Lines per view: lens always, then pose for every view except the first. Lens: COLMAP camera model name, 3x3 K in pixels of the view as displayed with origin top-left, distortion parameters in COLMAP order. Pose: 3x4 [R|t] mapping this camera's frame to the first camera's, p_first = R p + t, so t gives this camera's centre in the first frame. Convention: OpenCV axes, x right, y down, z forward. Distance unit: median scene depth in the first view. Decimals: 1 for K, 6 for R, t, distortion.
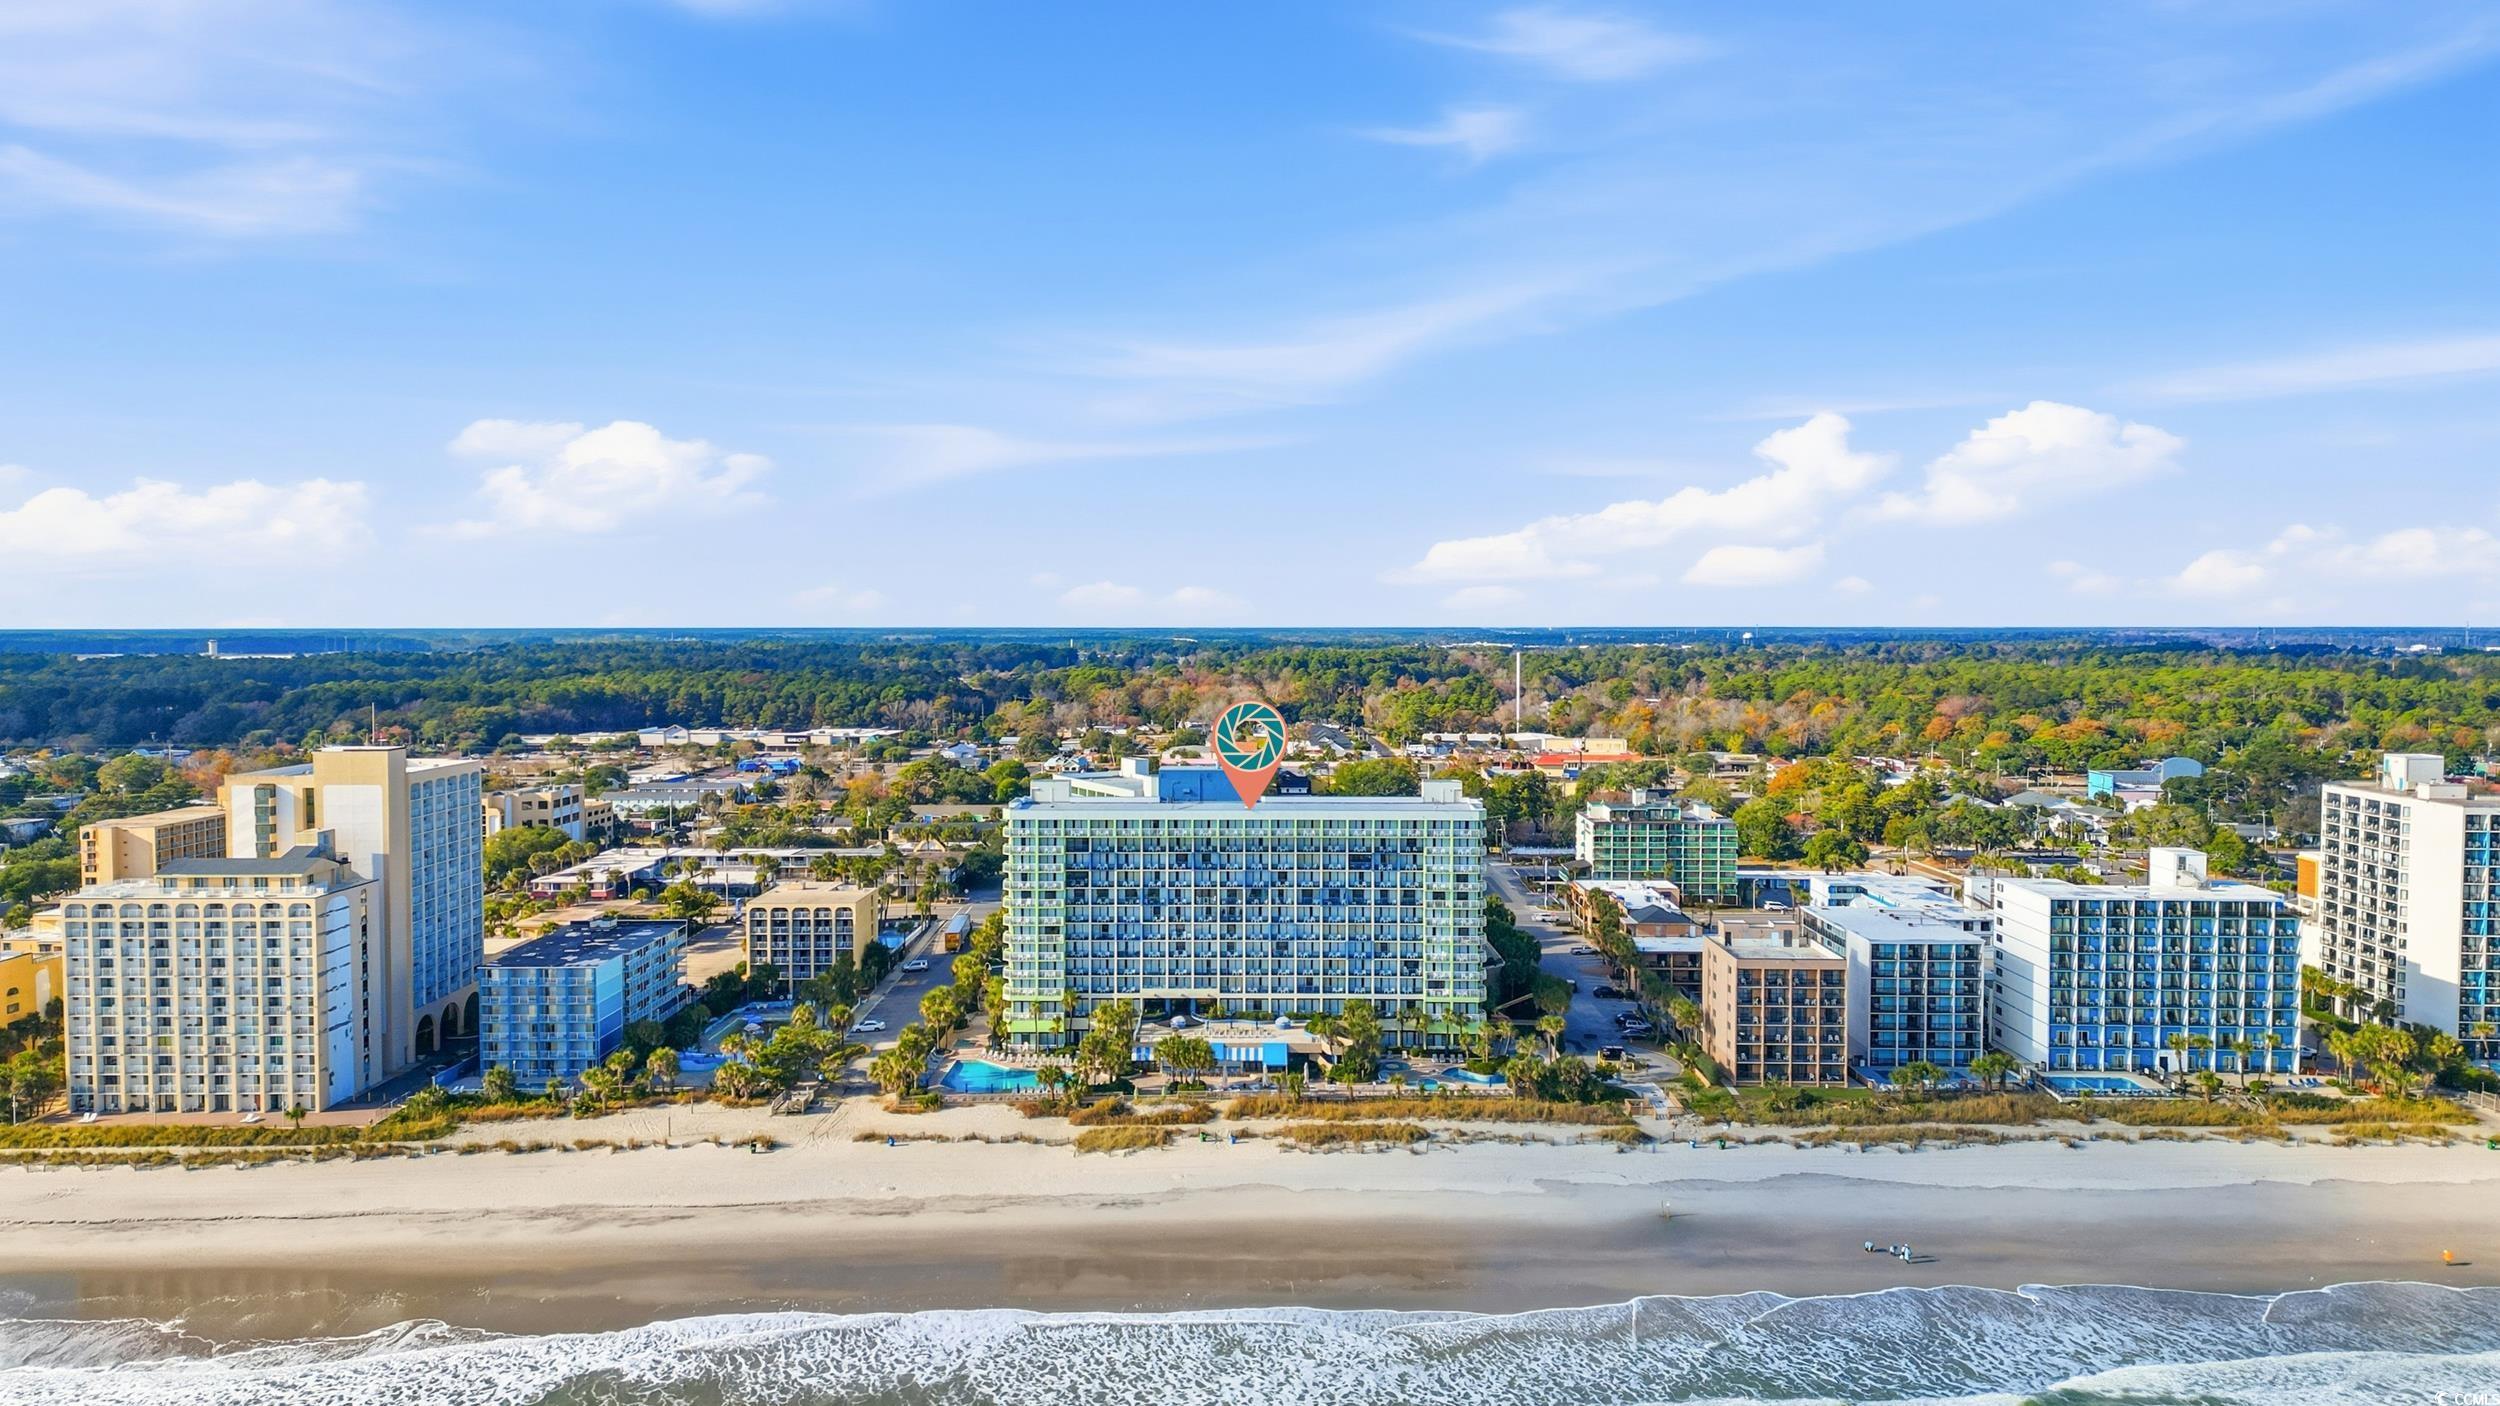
lens RADIAL K [[1780.8, 0, 1250.0], [0, 1780.8, 703.0], [0, 0, 1]] dist [0.092591, -0.081200]
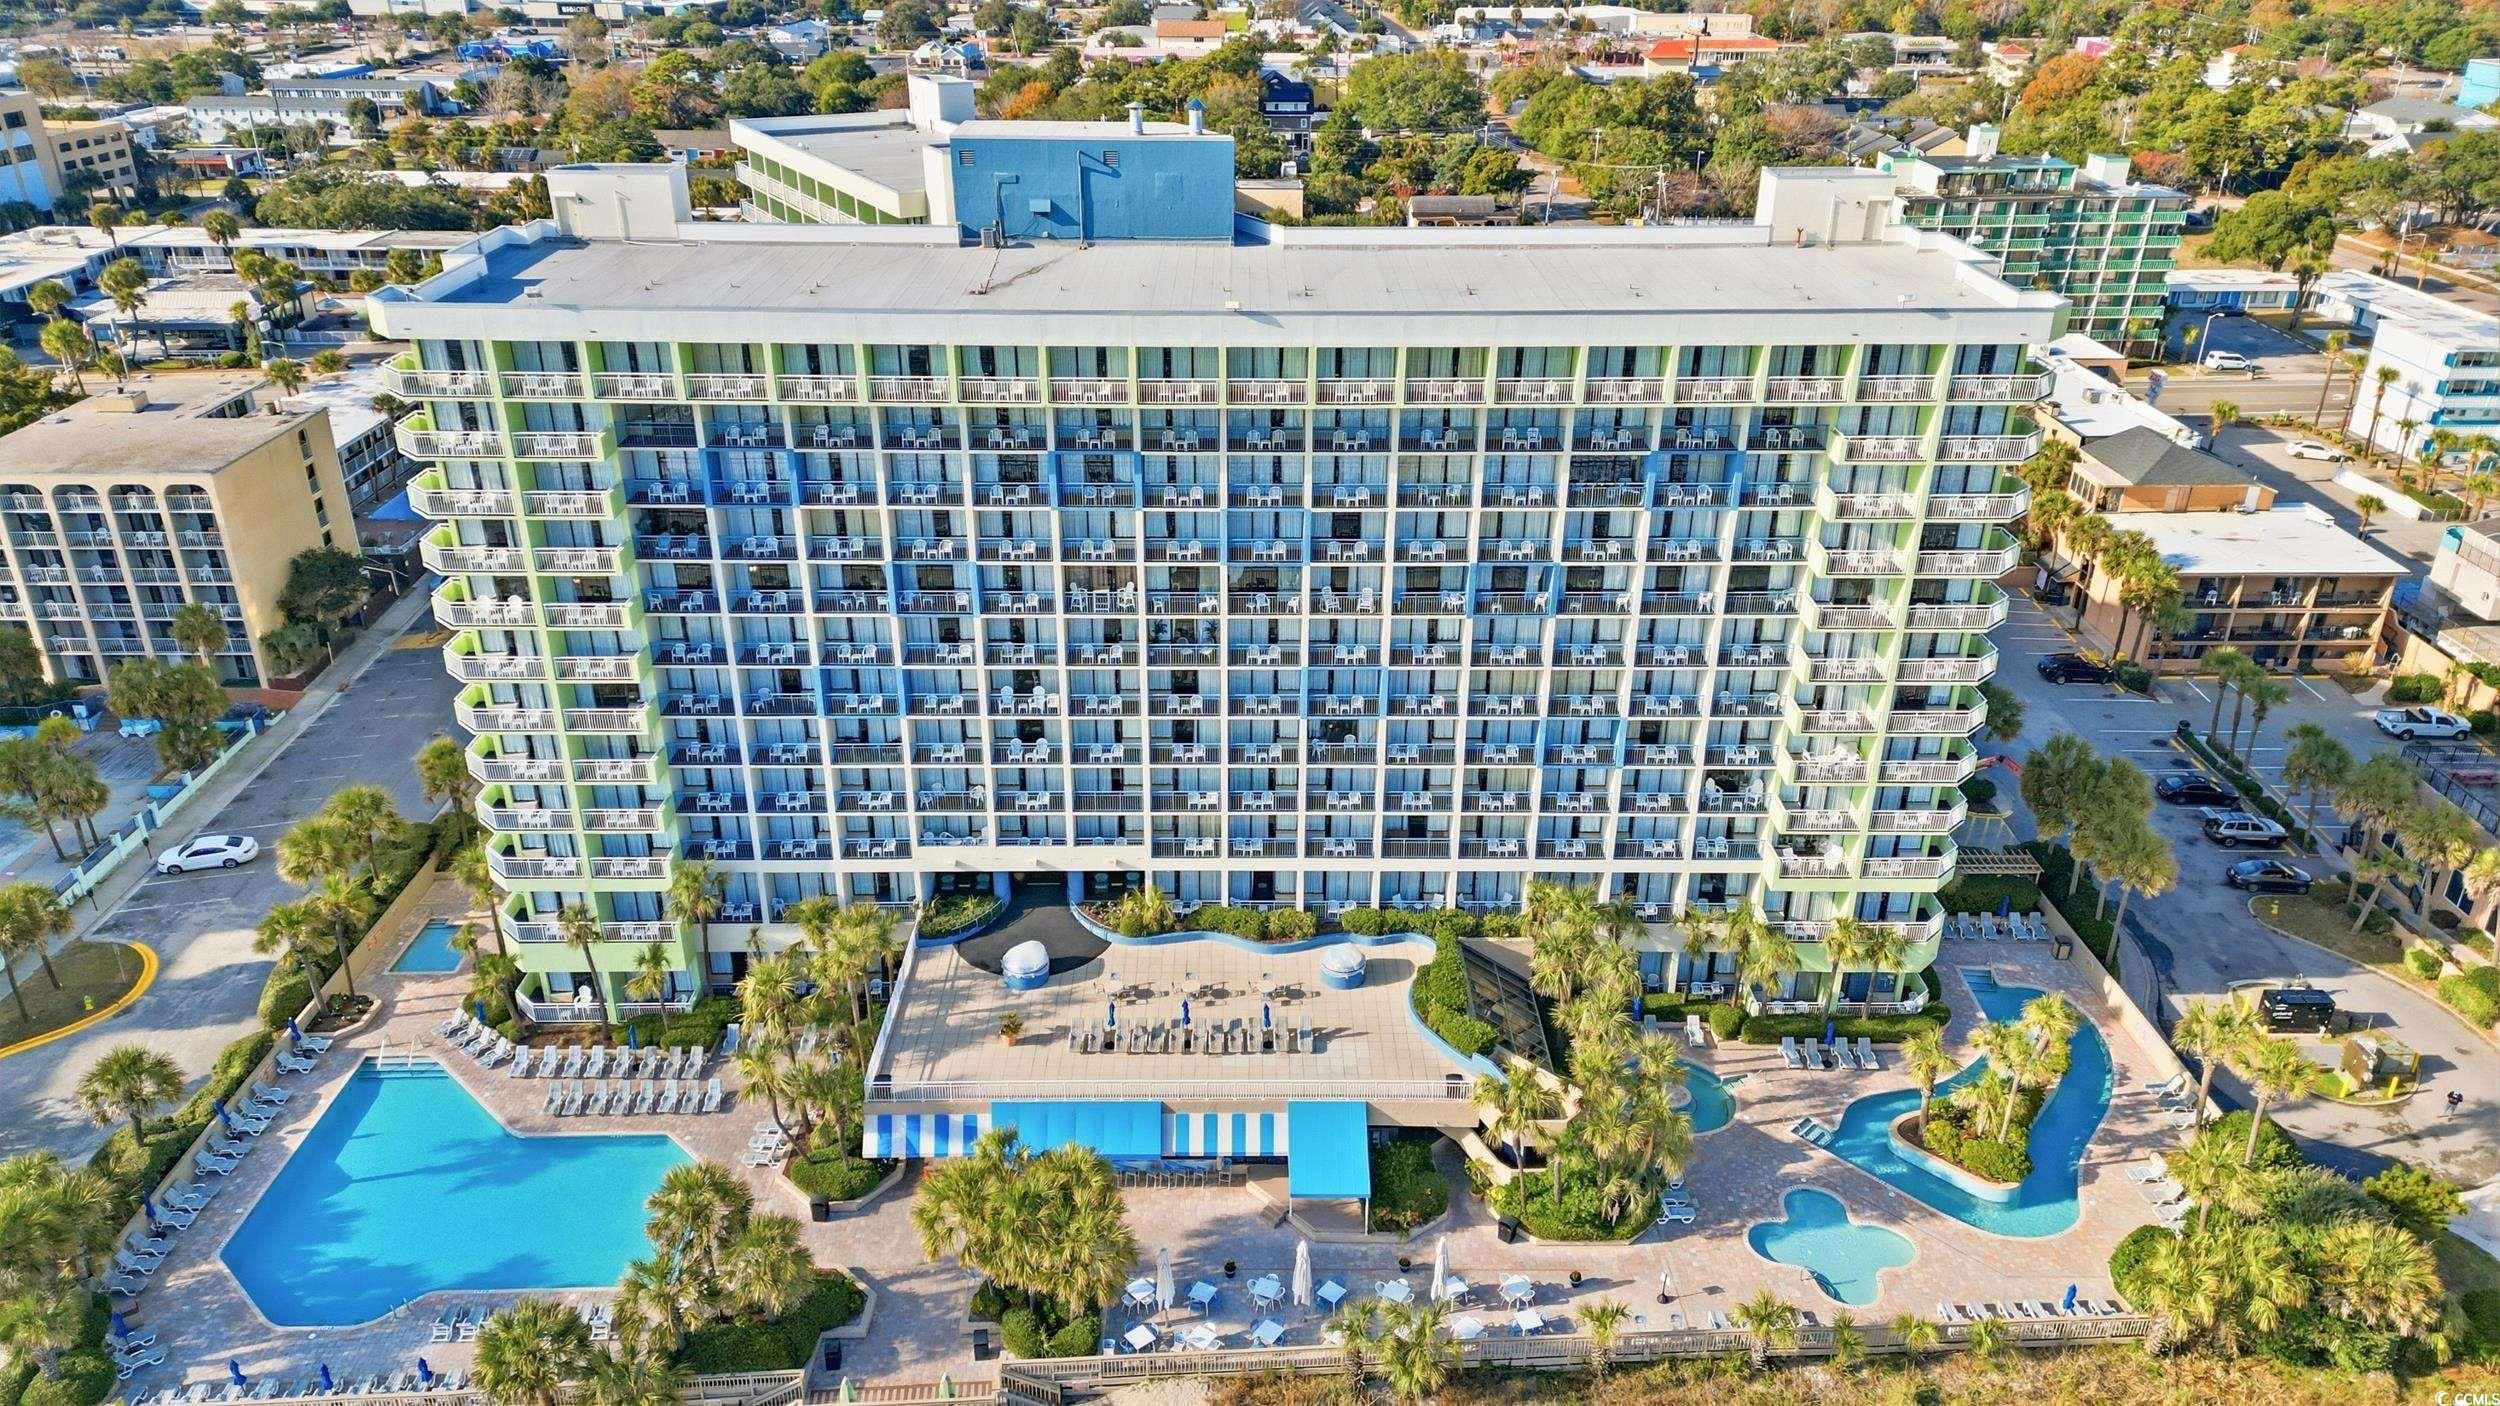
lens RADIAL K [[1780.8, 0, 1250.0], [0, 1780.8, 703.0], [0, 0, 1]] dist [0.092591, -0.081200]
pose [[0.999778, -0.005234, 0.020394, -0.005118], [-0.002842, 0.926213, 0.376990, 0.009286], [-0.020862, -0.376964, 0.925993, 0.700515]]
